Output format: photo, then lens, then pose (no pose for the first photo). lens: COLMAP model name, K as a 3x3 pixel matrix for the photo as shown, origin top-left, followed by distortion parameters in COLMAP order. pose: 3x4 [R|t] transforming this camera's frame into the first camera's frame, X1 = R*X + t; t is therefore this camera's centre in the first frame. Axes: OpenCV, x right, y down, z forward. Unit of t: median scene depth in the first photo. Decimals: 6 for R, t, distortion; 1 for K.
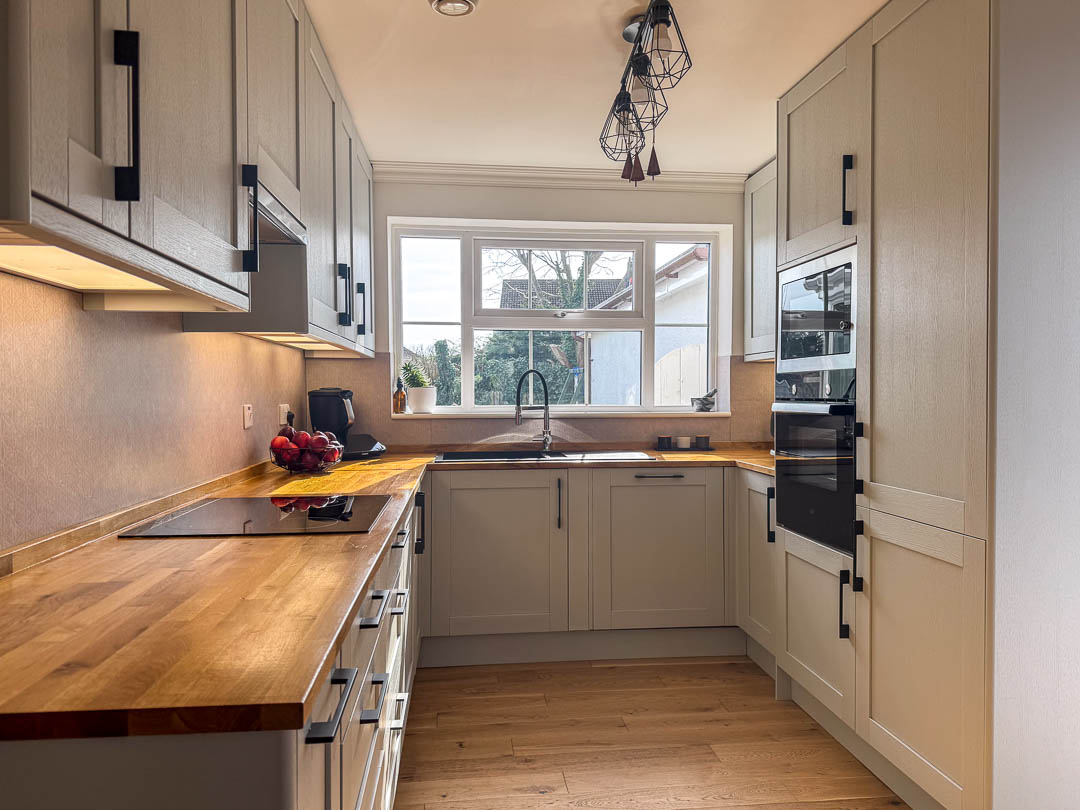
lens RADIAL K [[770.0, 0, 550.1], [0, 770.0, 409.6], [0, 0, 1]] dist [0.195091, -0.394419]
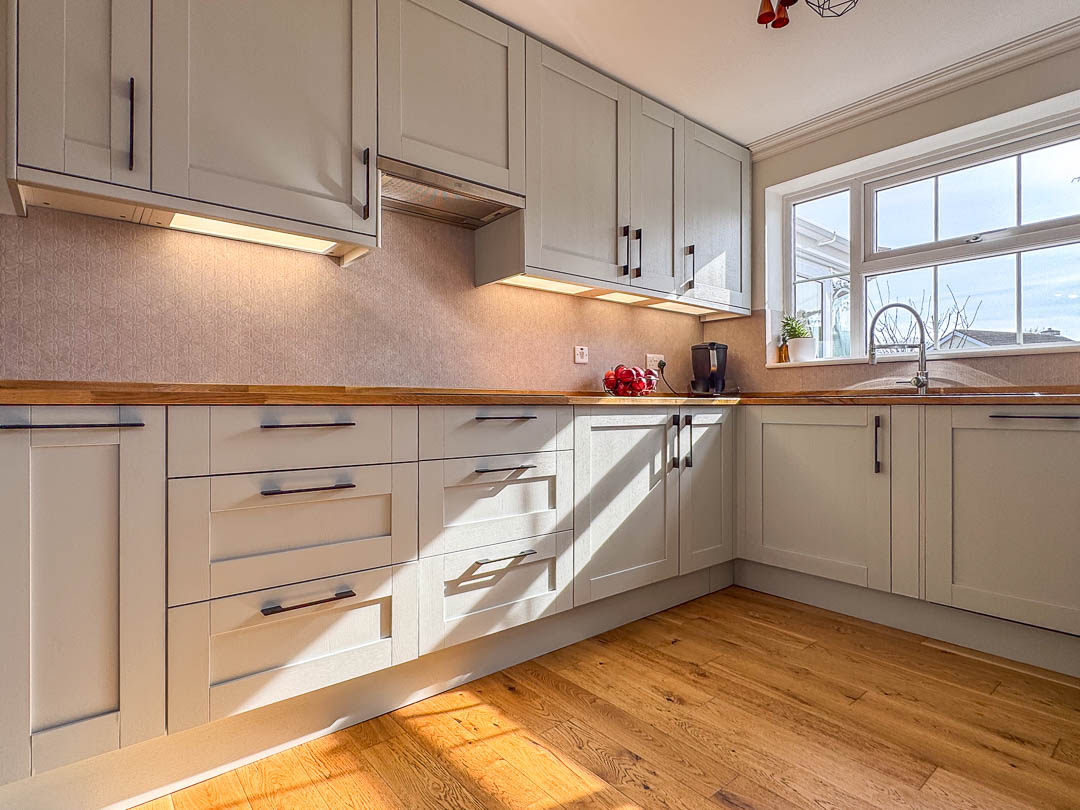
lens RADIAL K [[565.1, 0, 540.0], [0, 565.1, 405.0], [0, 0, 1]] dist [0.000881, 0.000334]
pose [[0.542431, 0.001677, -0.840099, 0.329562], [-0.019551, 0.999752, -0.010628, 0.087469], [0.839873, 0.022189, 0.542329, 0.320035]]
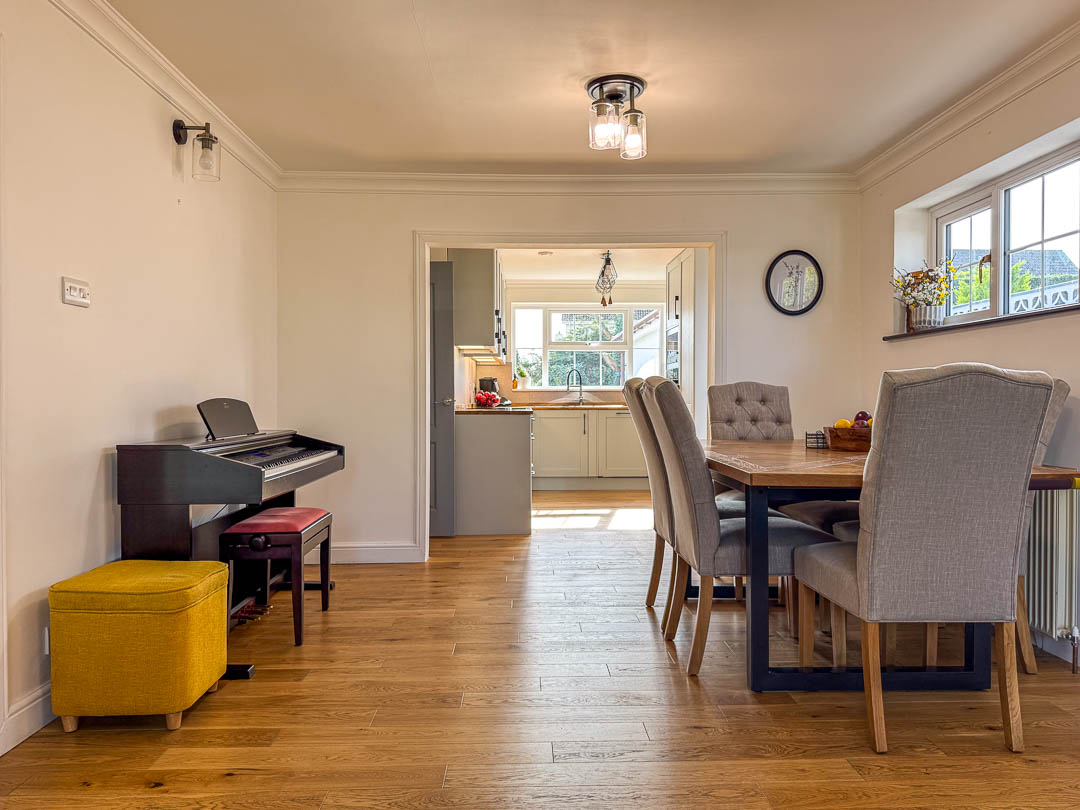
lens RADIAL K [[779.6, 0, 541.1], [0, 779.6, 411.1], [0, 0, 1]] dist [0.060831, -0.067559]
pose [[0.995775, -0.000502, -0.091831, 0.097088], [-0.000105, 0.999978, -0.006605, 0.093334], [0.091832, 0.006586, 0.995753, -1.384685]]
